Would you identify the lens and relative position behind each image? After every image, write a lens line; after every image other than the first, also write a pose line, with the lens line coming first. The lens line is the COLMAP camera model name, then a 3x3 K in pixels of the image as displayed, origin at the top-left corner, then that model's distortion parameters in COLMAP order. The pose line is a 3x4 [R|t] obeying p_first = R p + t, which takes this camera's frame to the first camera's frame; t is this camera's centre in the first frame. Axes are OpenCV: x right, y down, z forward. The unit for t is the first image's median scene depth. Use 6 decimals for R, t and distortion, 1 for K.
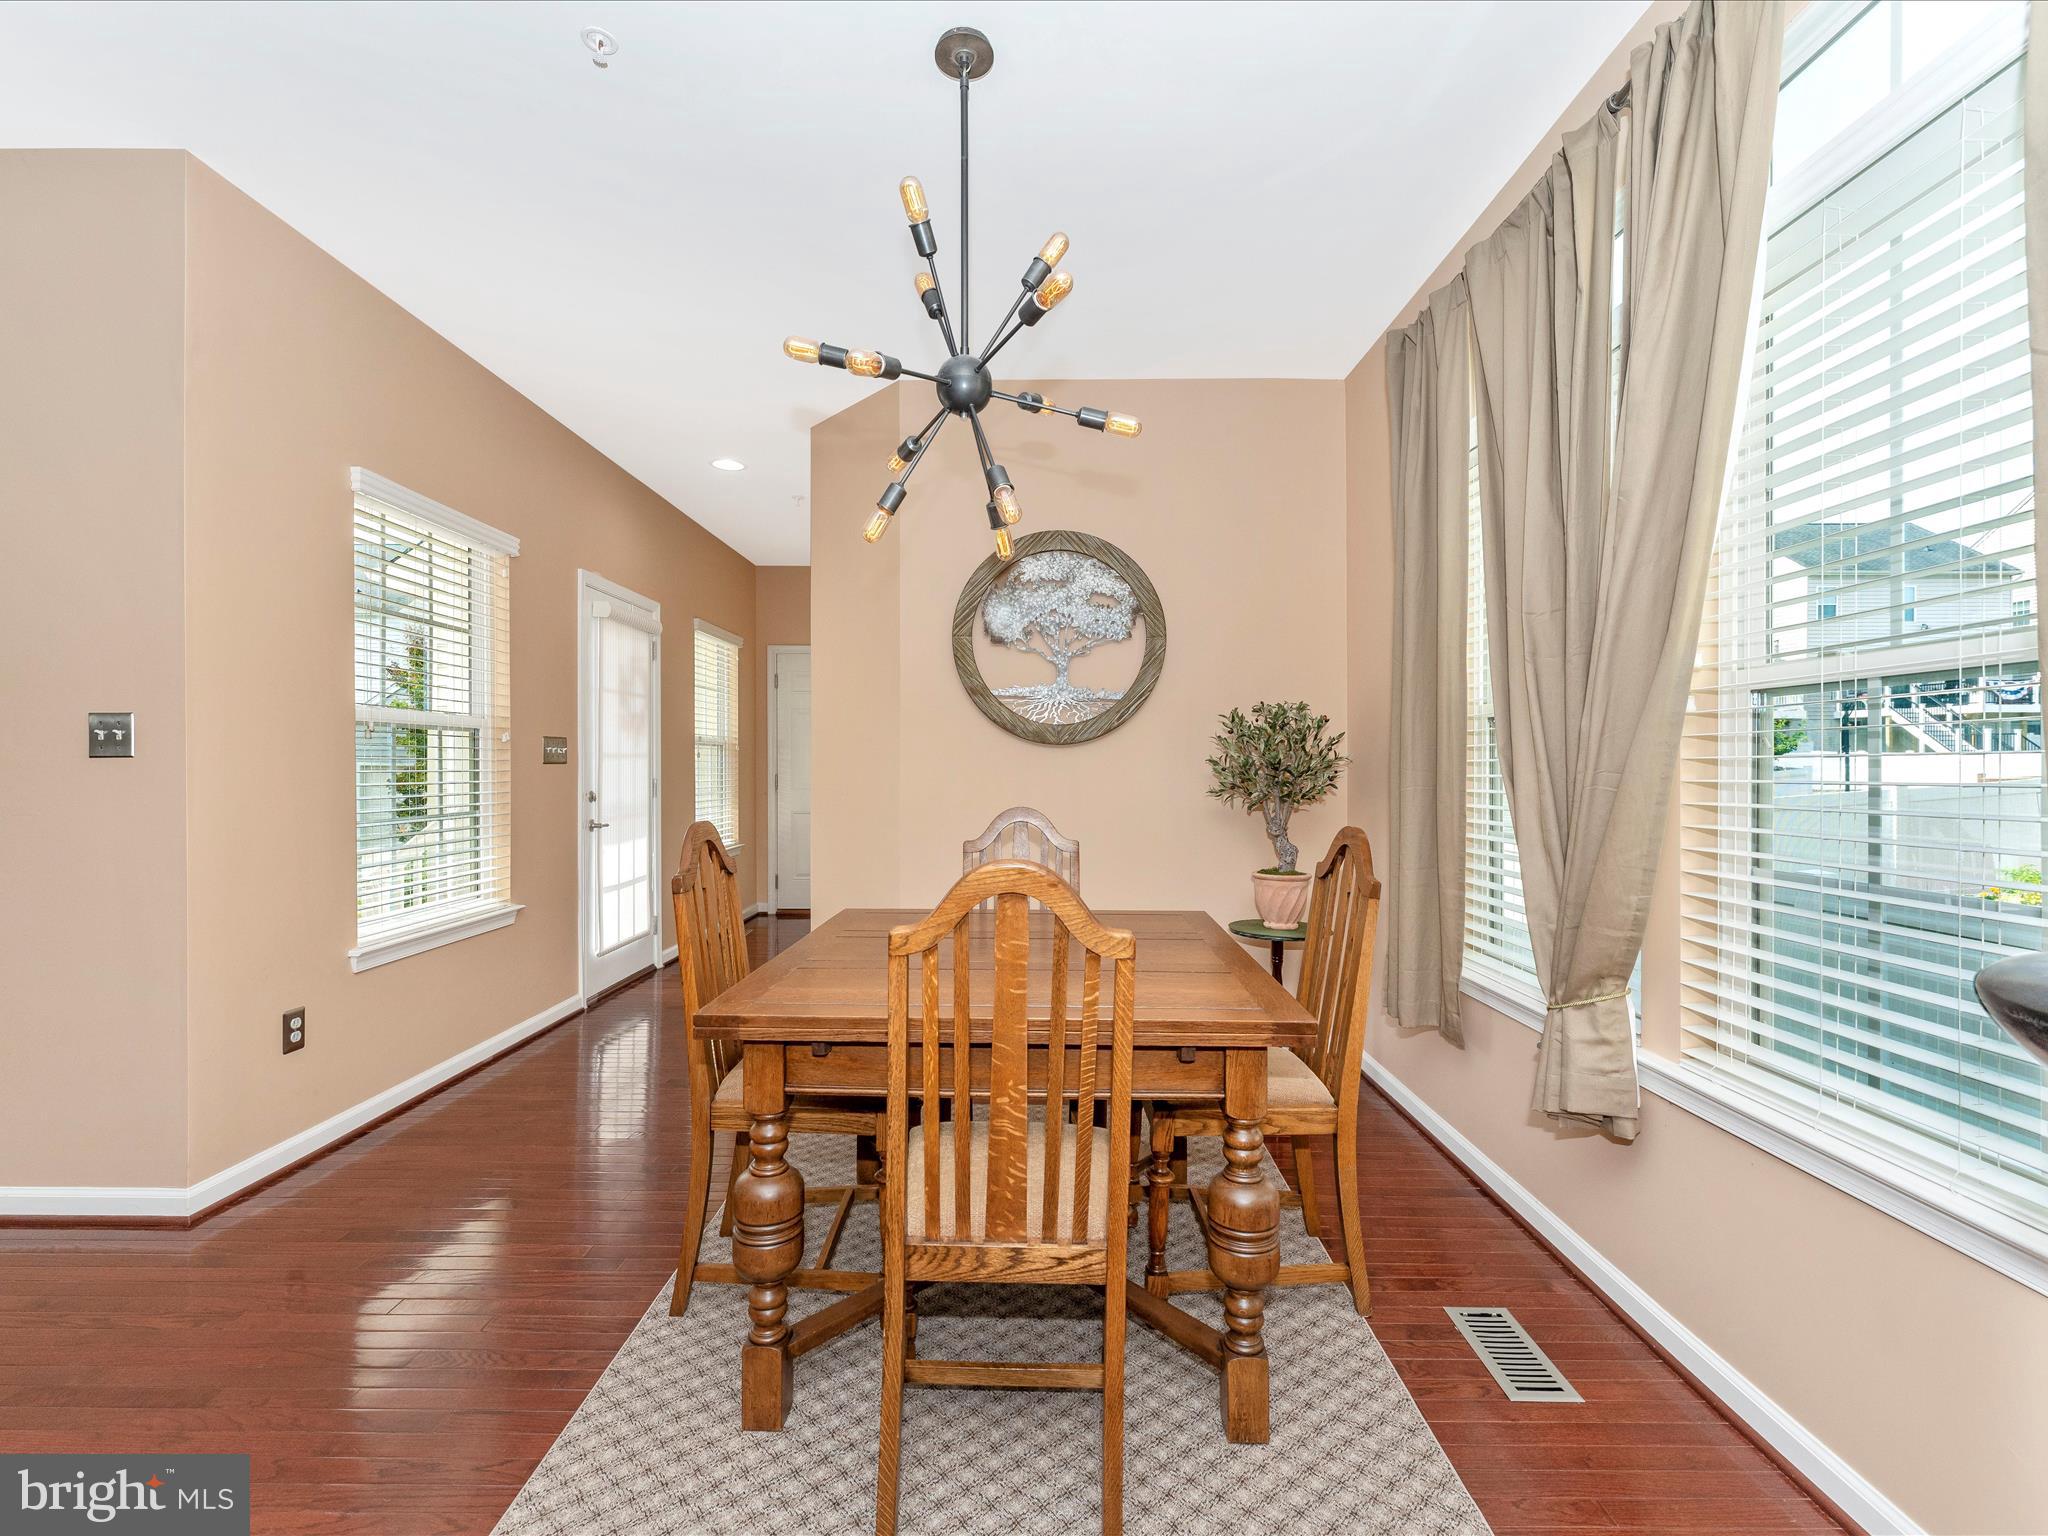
lens RADIAL K [[931.7, 0, 1013.0], [0, 931.7, 768.5], [0, 0, 1]] dist [0.000138, -0.000344]
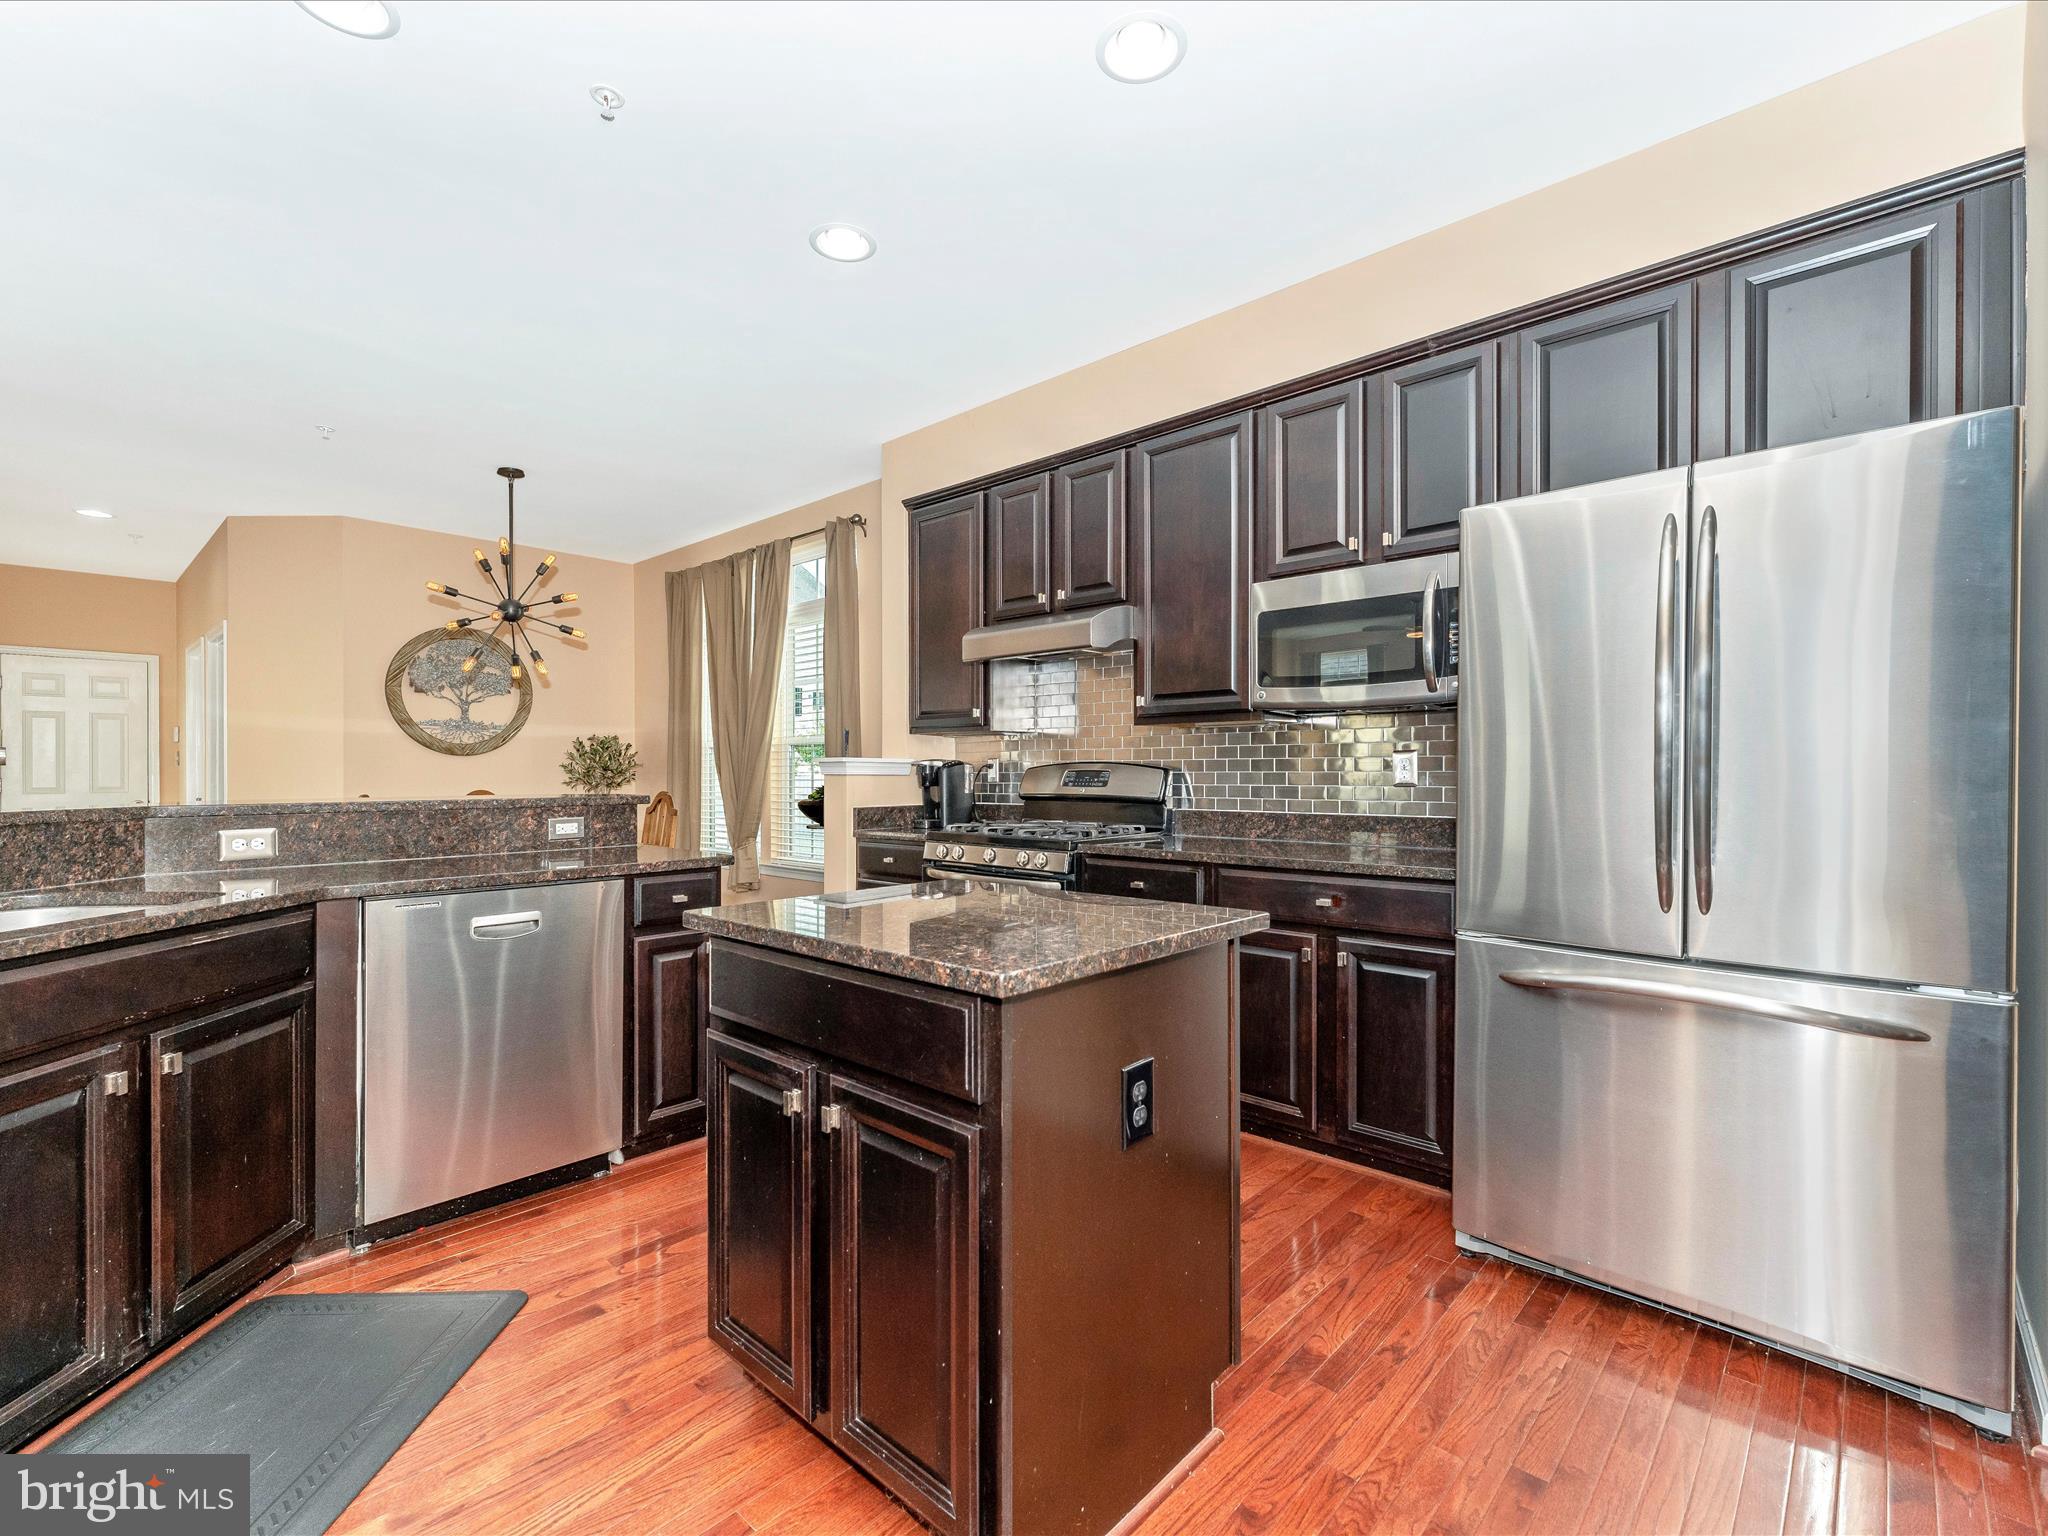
lens RADIAL K [[928.5, 0, 1032.0], [0, 928.5, 774.6], [0, 0, 1]] dist [-0.000494, -0.000012]
pose [[0.666300, -0.004805, 0.745669, -0.520339], [0.004405, 0.999987, 0.002508, 0.008533], [-0.745671, 0.001614, 0.666312, -0.879330]]
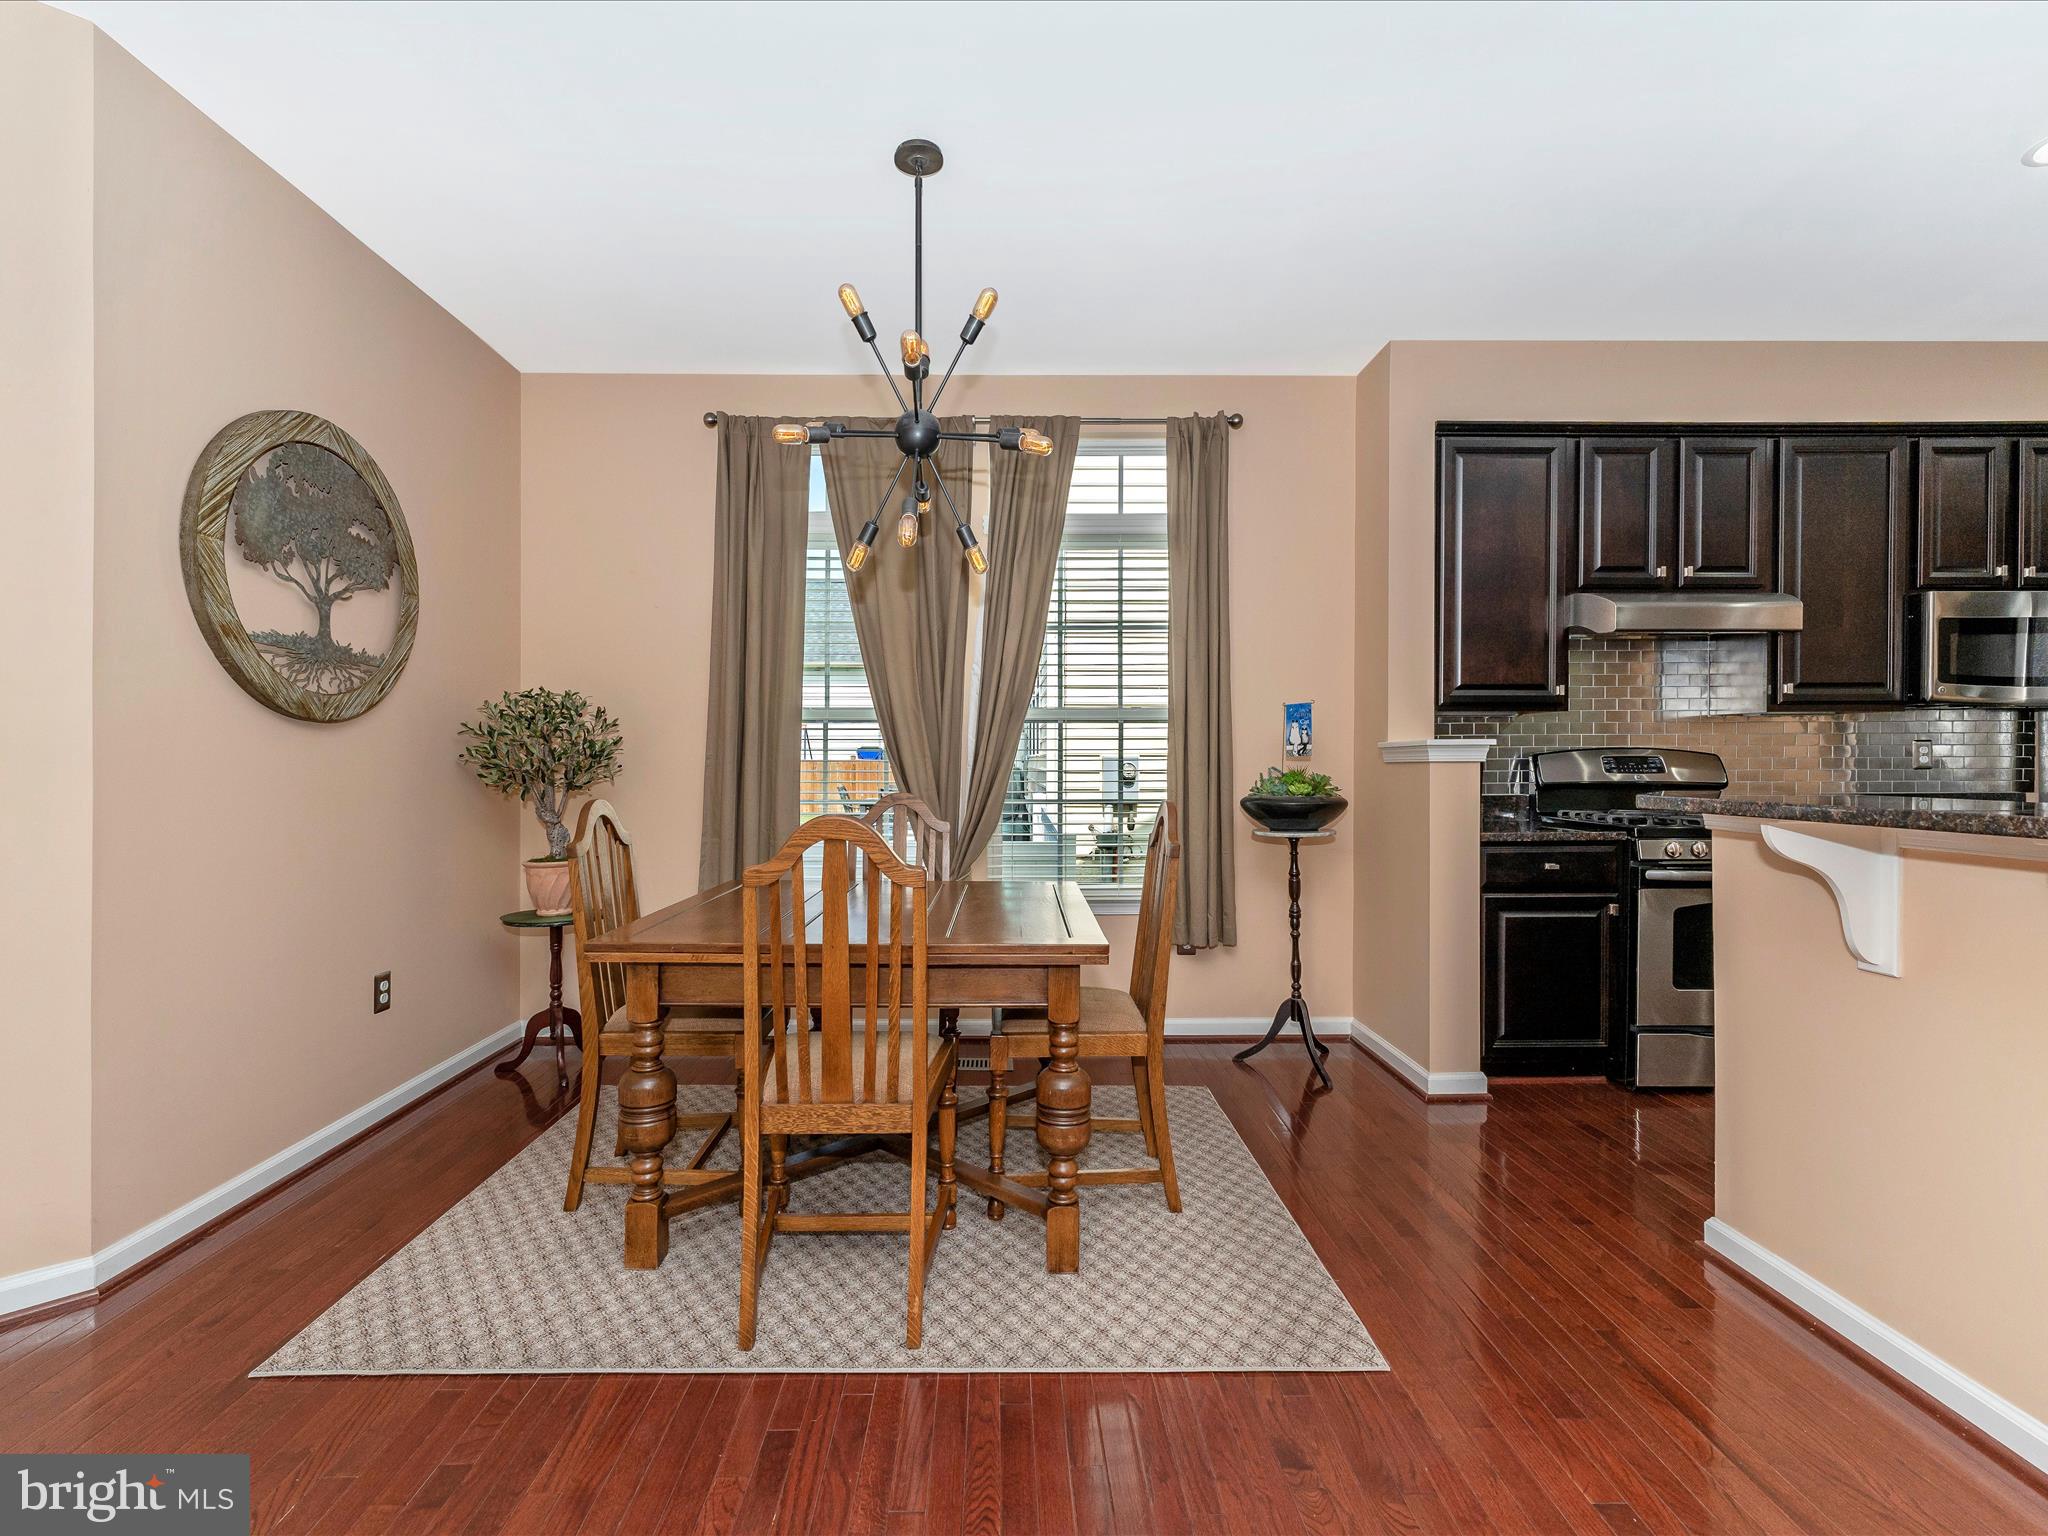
lens RADIAL K [[931.7, 0, 1013.0], [0, 931.7, 768.5], [0, 0, 1]] dist [0.000138, -0.000344]
pose [[-0.031427, -0.009688, 0.999459, -0.691132], [0.006179, 0.999932, 0.009887, 0.005817], [-0.999487, 0.006487, -0.031365, 0.506413]]
